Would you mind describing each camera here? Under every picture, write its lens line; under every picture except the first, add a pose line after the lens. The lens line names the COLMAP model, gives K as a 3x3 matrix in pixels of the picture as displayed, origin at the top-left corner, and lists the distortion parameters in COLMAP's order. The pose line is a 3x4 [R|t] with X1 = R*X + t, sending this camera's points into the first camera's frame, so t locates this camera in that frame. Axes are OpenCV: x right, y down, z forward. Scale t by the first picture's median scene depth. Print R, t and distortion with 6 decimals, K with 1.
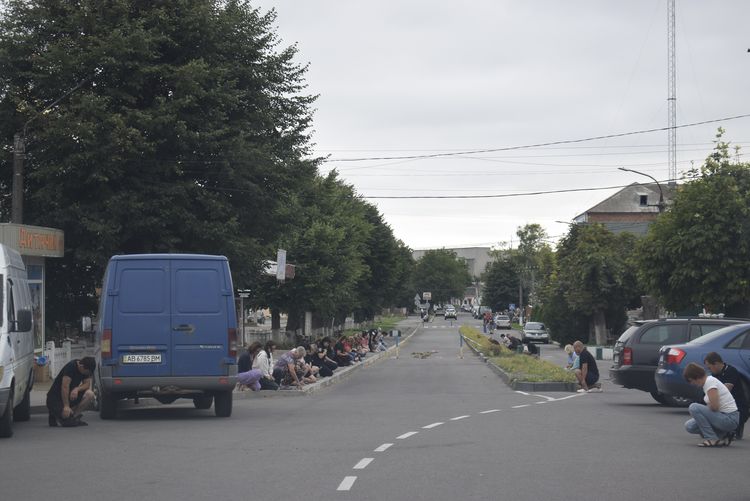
lens RADIAL K [[1724.8, 0, 375.6], [0, 1724.8, 250.3], [0, 0, 1]] dist [-0.004216, 0.000000]
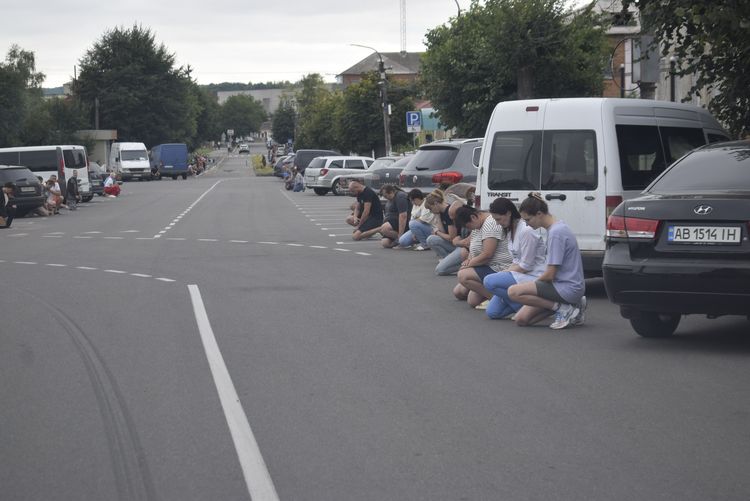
lens RADIAL K [[1724.8, 0, 378.7], [0, 1724.8, 249.7], [0, 0, 1]] dist [-0.004216, 0.000000]
pose [[0.993348, -0.020110, 0.113386, -0.011583], [0.008690, 0.994916, 0.100328, -0.019945], [-0.114827, -0.098676, 0.988473, -0.418804]]
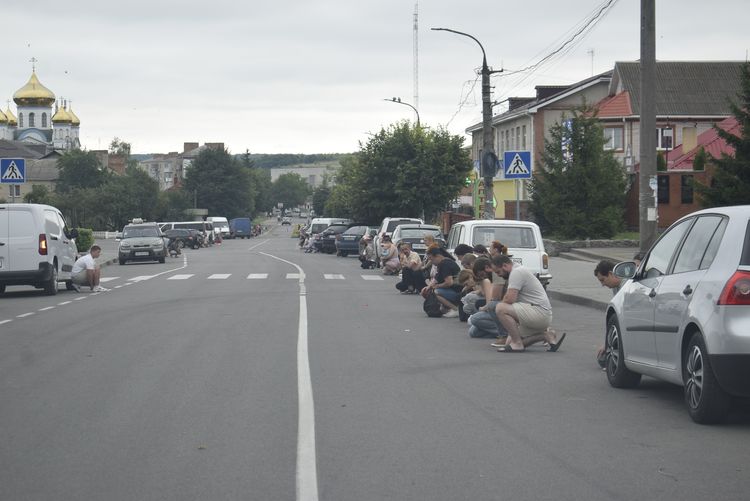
lens RADIAL K [[1724.8, 0, 373.7], [0, 1724.8, 250.4], [0, 0, 1]] dist [-0.004216, 0.000000]
pose [[0.996718, -0.003032, 0.080895, -0.018302], [-0.001910, 0.998140, 0.060941, -0.038787], [-0.080929, -0.060896, 0.994858, -0.807338]]
